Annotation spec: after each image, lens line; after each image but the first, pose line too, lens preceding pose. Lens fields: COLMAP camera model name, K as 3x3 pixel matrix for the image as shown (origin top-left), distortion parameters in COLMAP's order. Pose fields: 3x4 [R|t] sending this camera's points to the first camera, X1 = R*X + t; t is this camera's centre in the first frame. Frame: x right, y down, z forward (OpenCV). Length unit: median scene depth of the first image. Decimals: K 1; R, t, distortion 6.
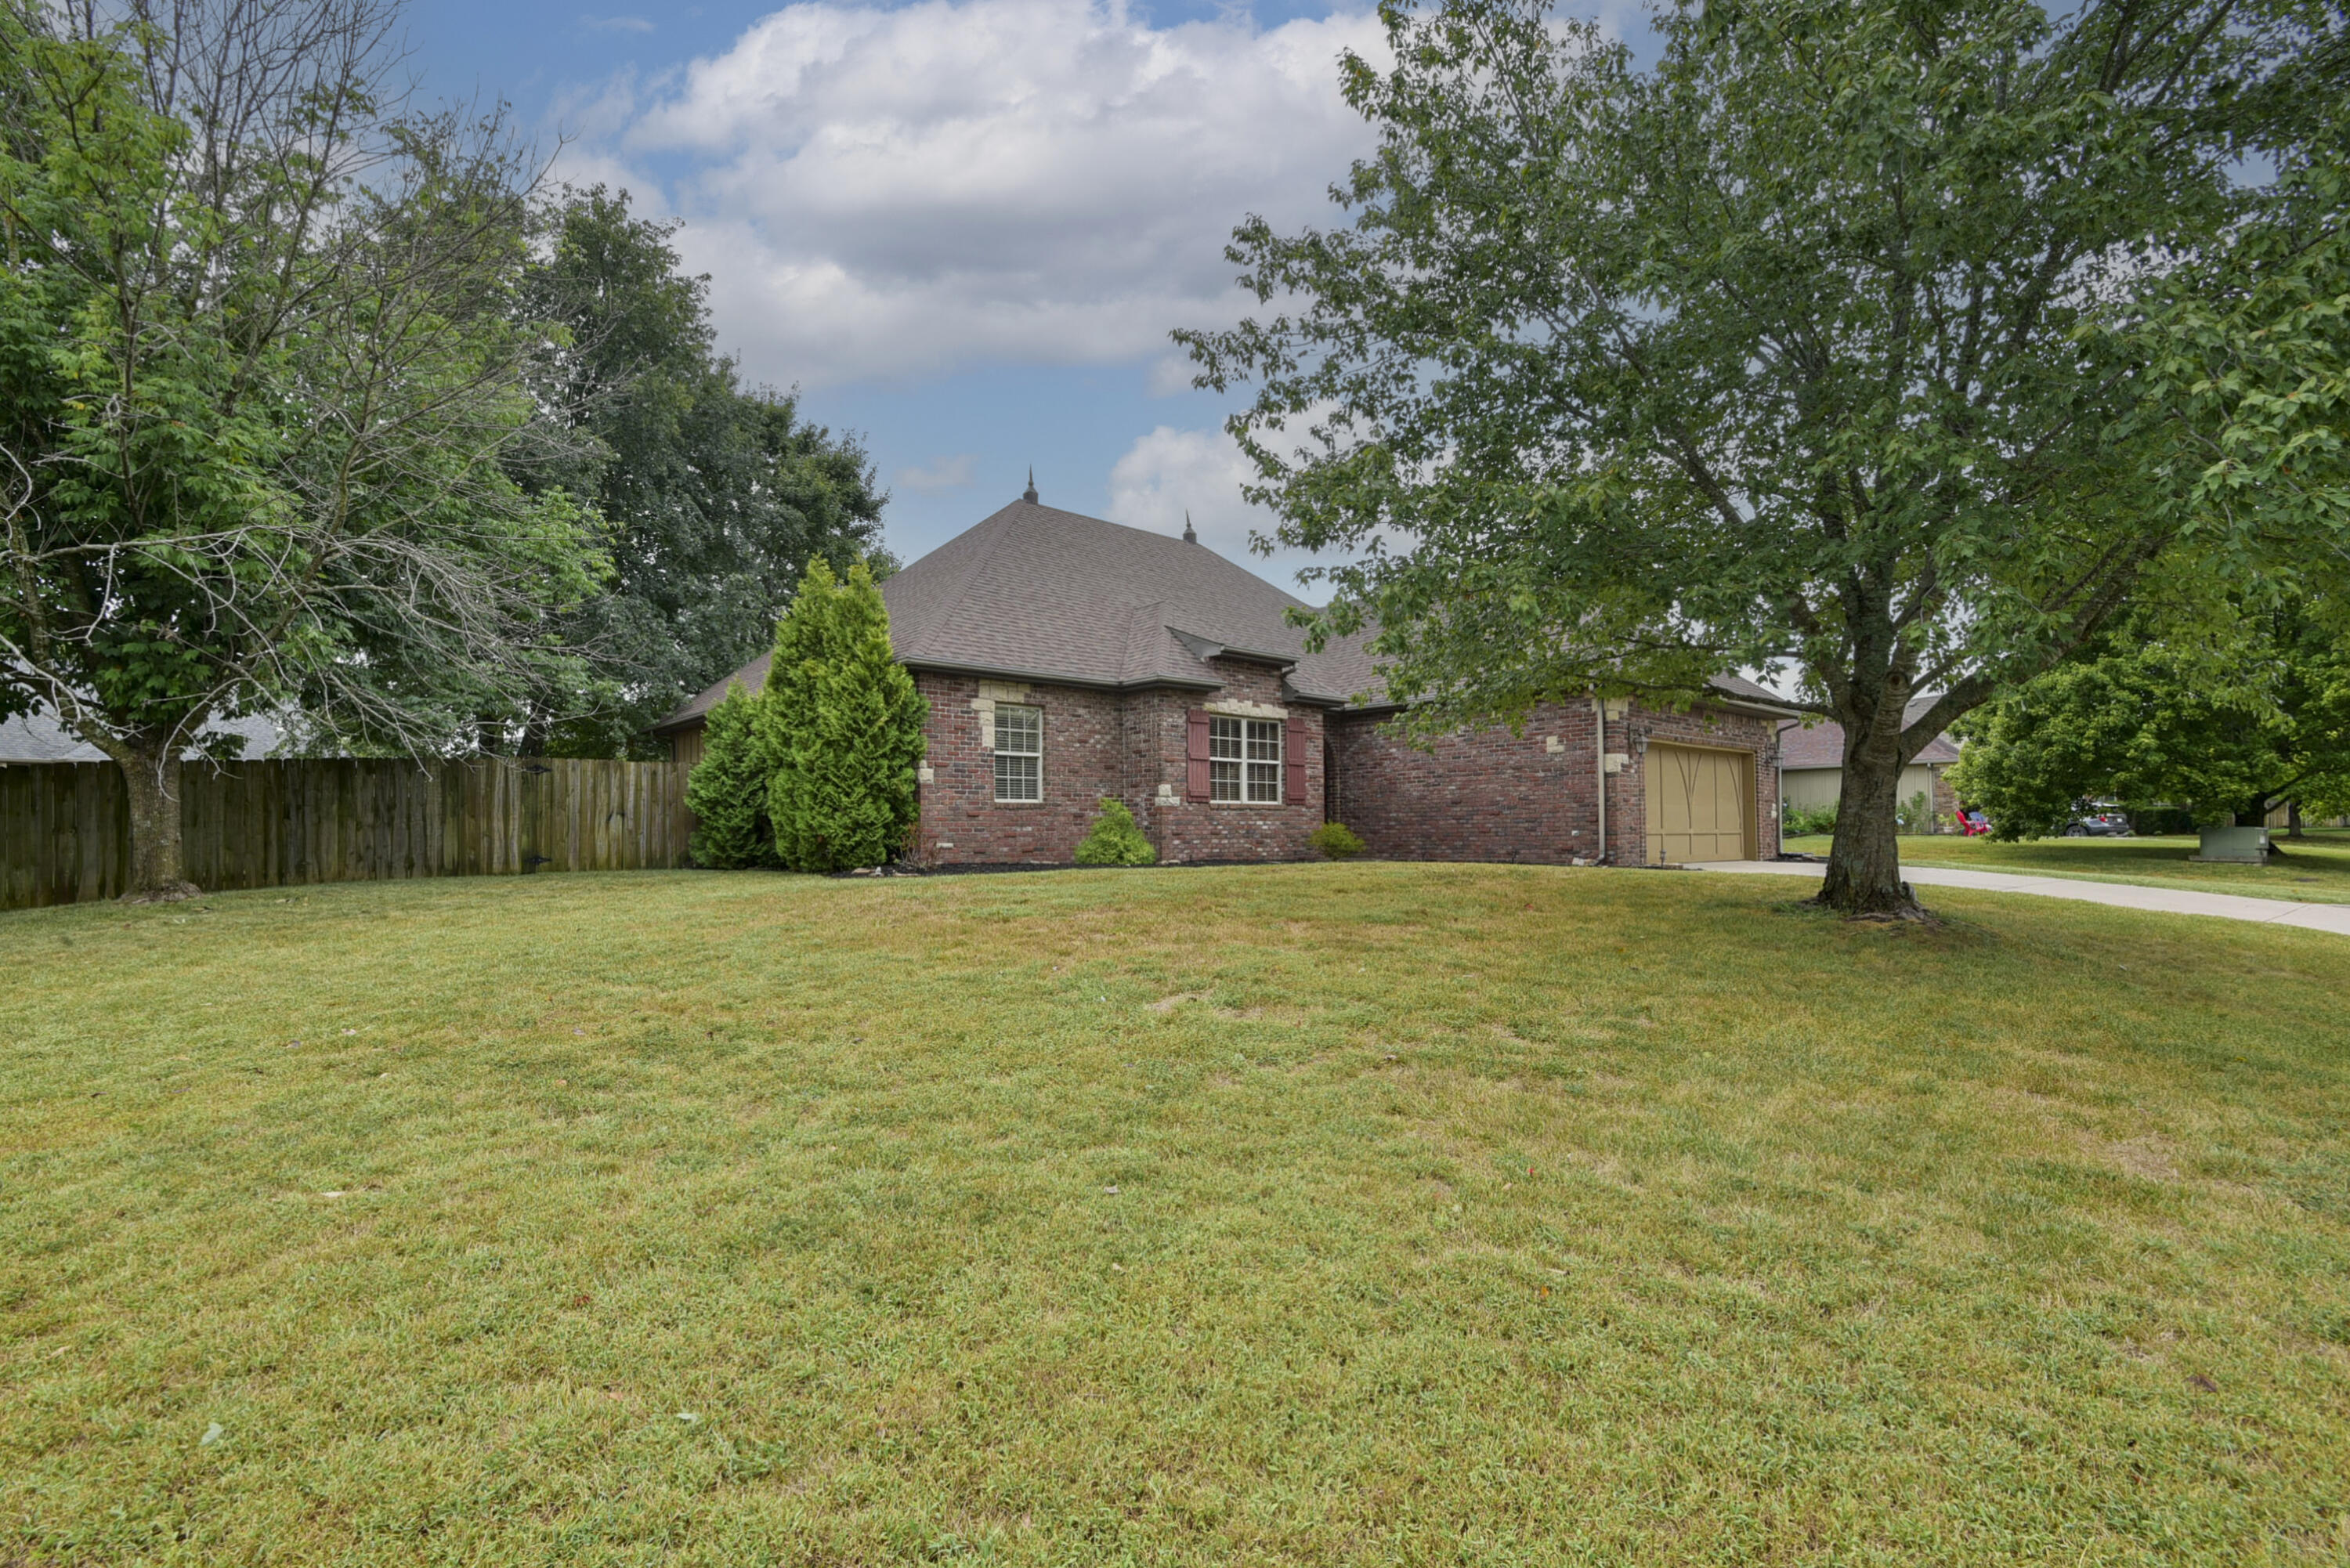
lens RADIAL K [[1083.6, 0, 1175.0], [0, 1083.6, 784.0], [0, 0, 1]] dist [0.002043, -0.000531]
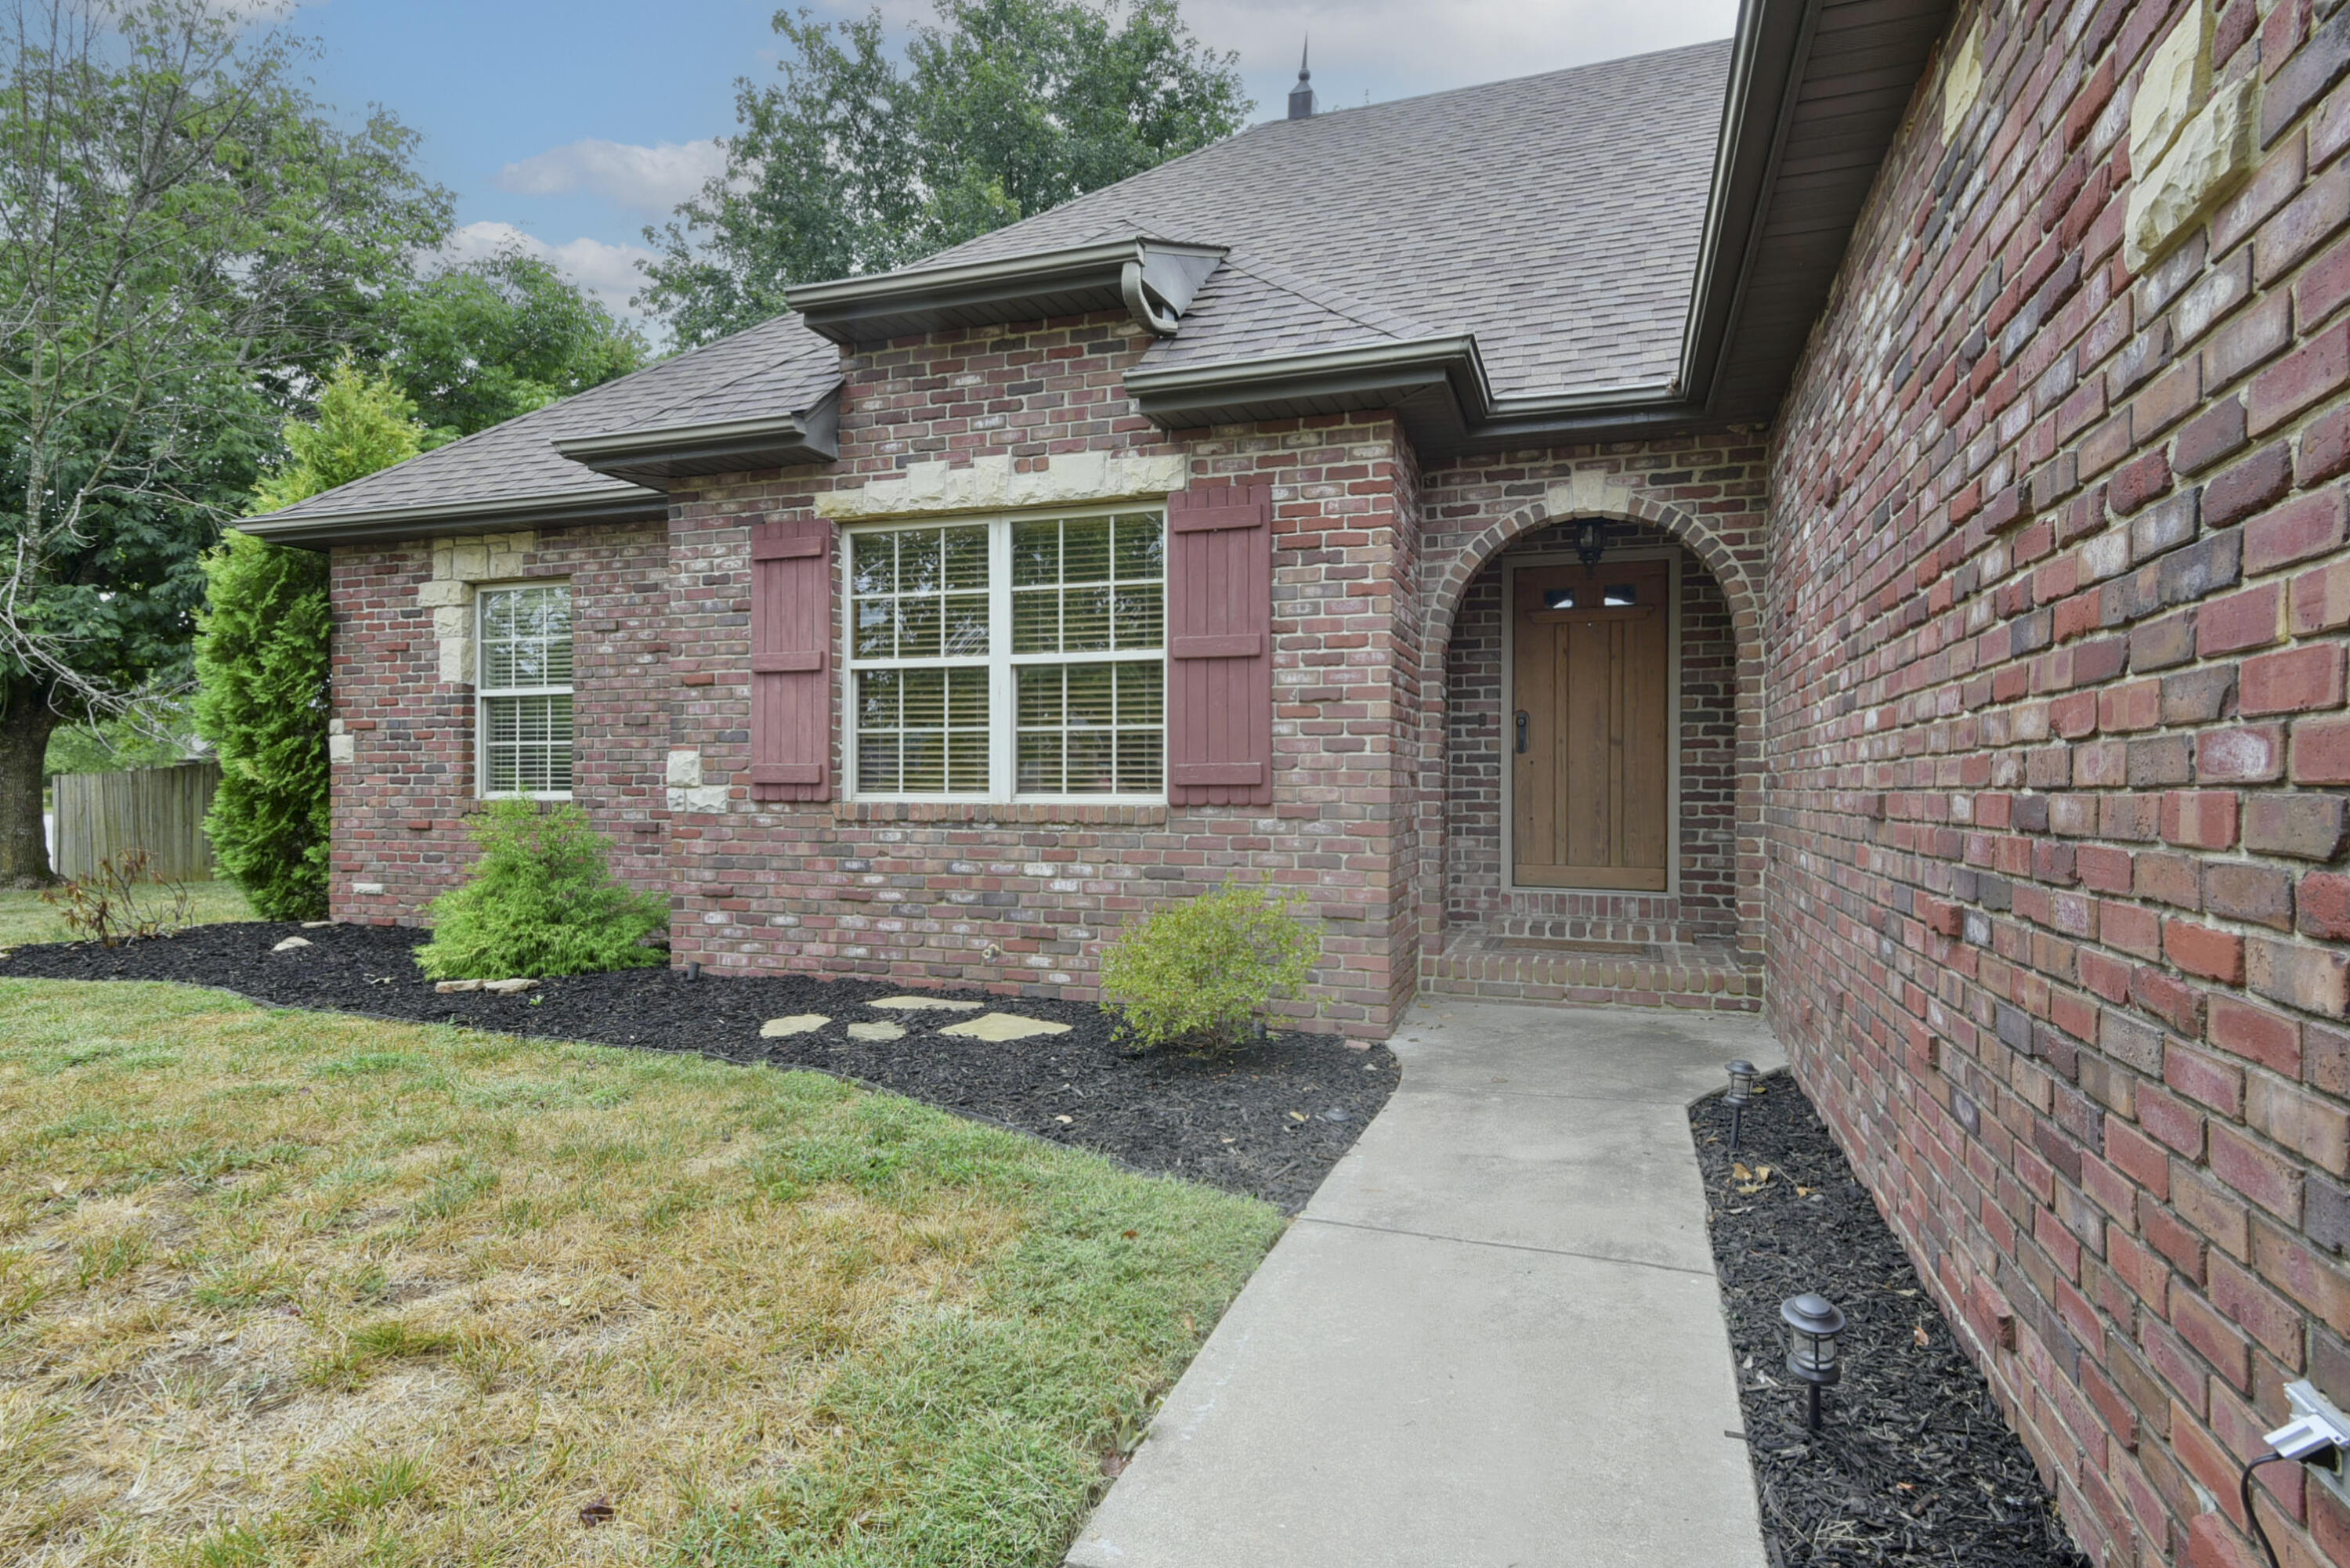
lens RADIAL K [[1228.2, 0, 1175.0], [0, 1228.2, 784.0], [0, 0, 1]] dist [0.000389, -0.000008]
pose [[0.485542, 0.011698, -0.874135, 0.385480], [0.037851, 0.998691, 0.034390, 0.002995], [0.873393, -0.049785, 0.484464, 0.877067]]
